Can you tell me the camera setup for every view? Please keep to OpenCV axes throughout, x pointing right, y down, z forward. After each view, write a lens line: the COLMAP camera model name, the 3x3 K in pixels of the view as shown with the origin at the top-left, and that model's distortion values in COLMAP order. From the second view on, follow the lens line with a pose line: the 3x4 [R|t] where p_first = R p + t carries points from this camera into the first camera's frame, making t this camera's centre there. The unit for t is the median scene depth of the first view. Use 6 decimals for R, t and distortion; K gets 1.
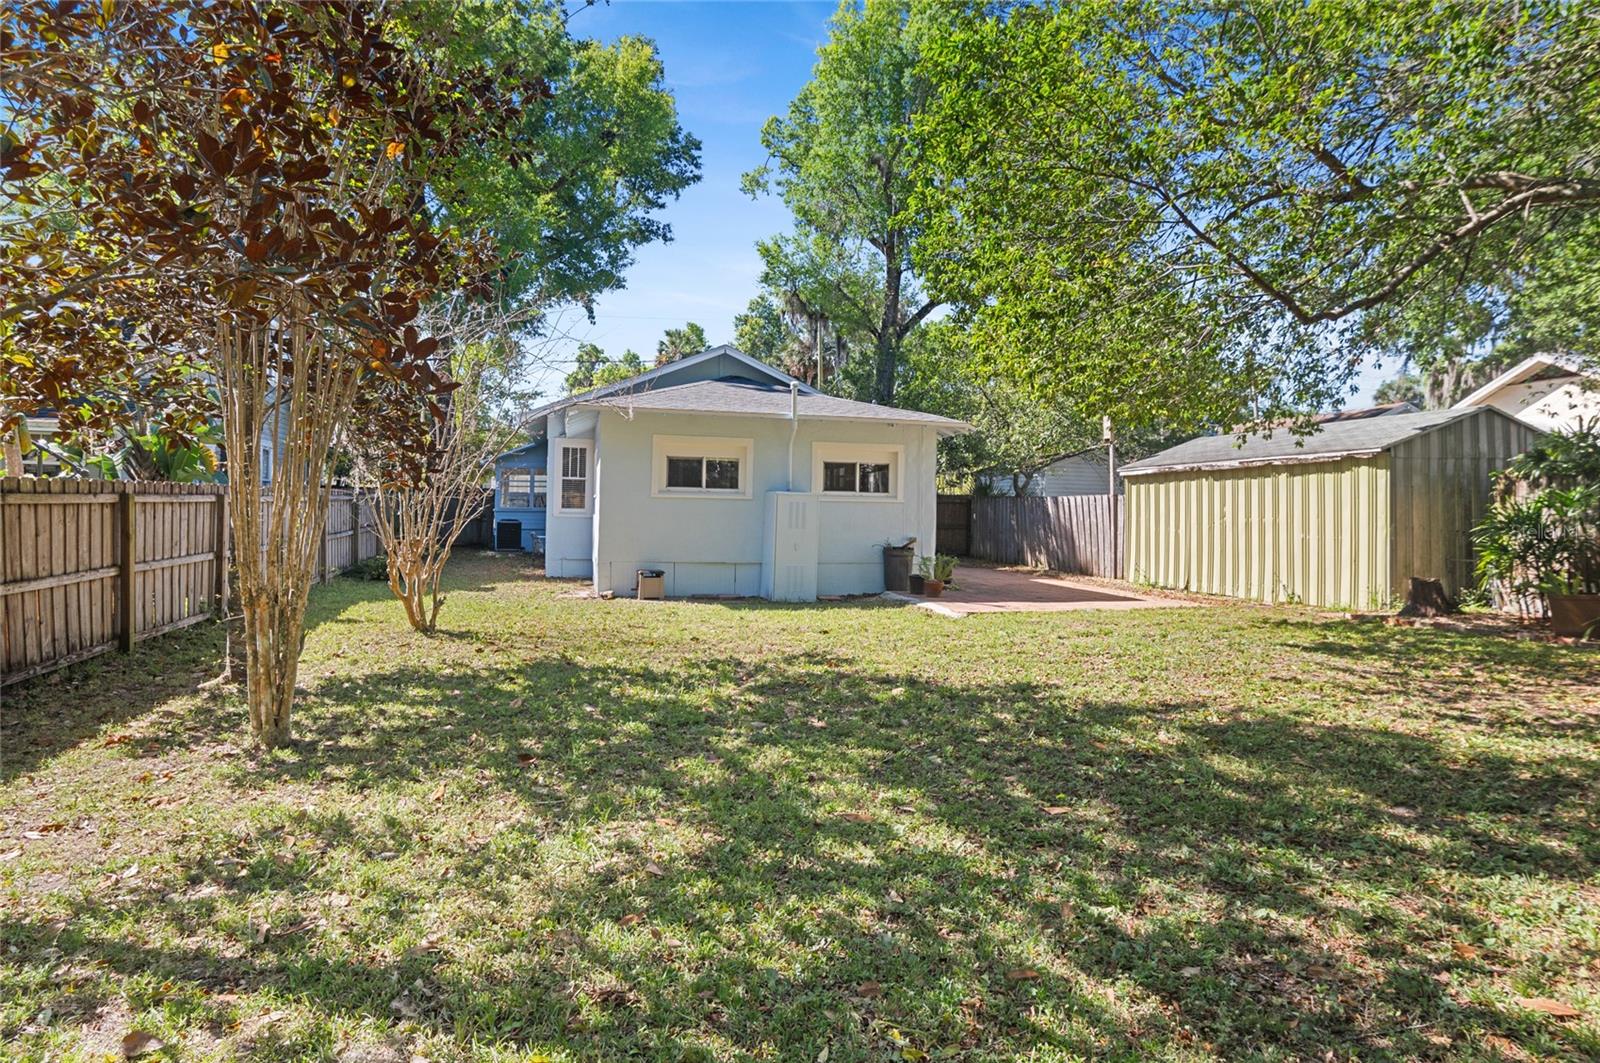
lens RADIAL K [[911.0, 0, 801.4], [0, 911.0, 529.2], [0, 0, 1]] dist [-0.019680, -0.001052]
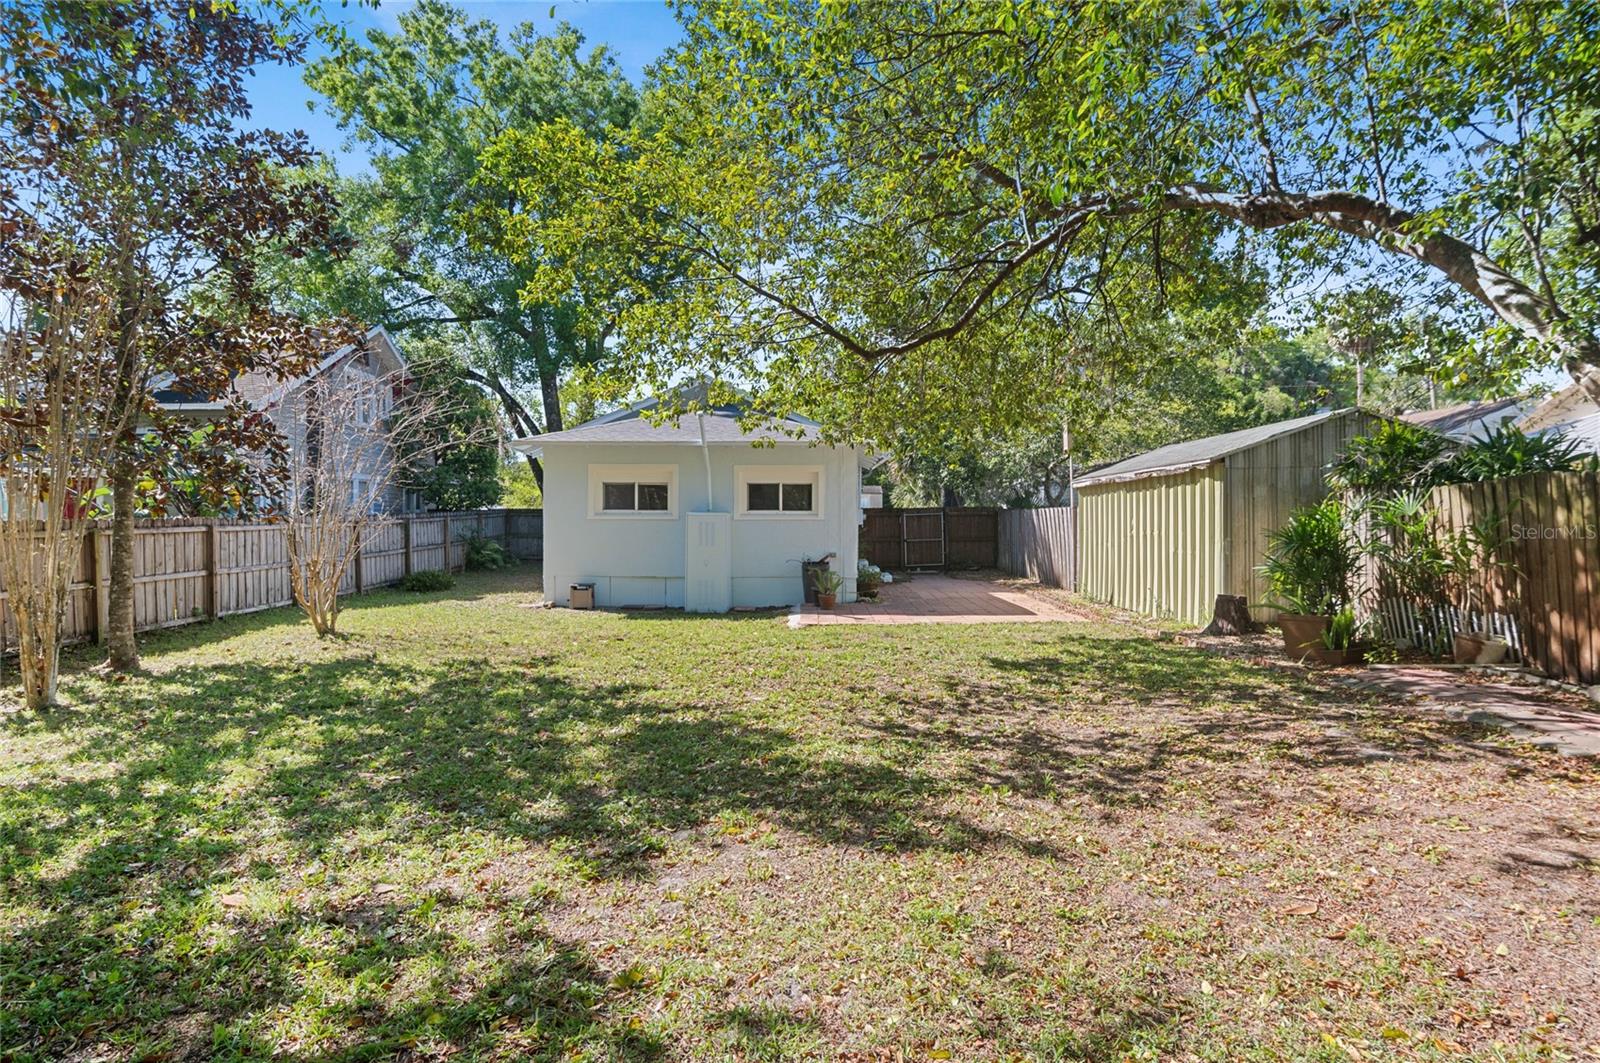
lens RADIAL K [[911.0, 0, 795.8], [0, 911.0, 539.6], [0, 0, 1]] dist [-0.019680, -0.001052]
pose [[0.970857, -0.010484, -0.239432, 0.350155], [0.010876, 0.999941, 0.000313, -0.006975], [0.239414, -0.002908, 0.970913, -0.035324]]
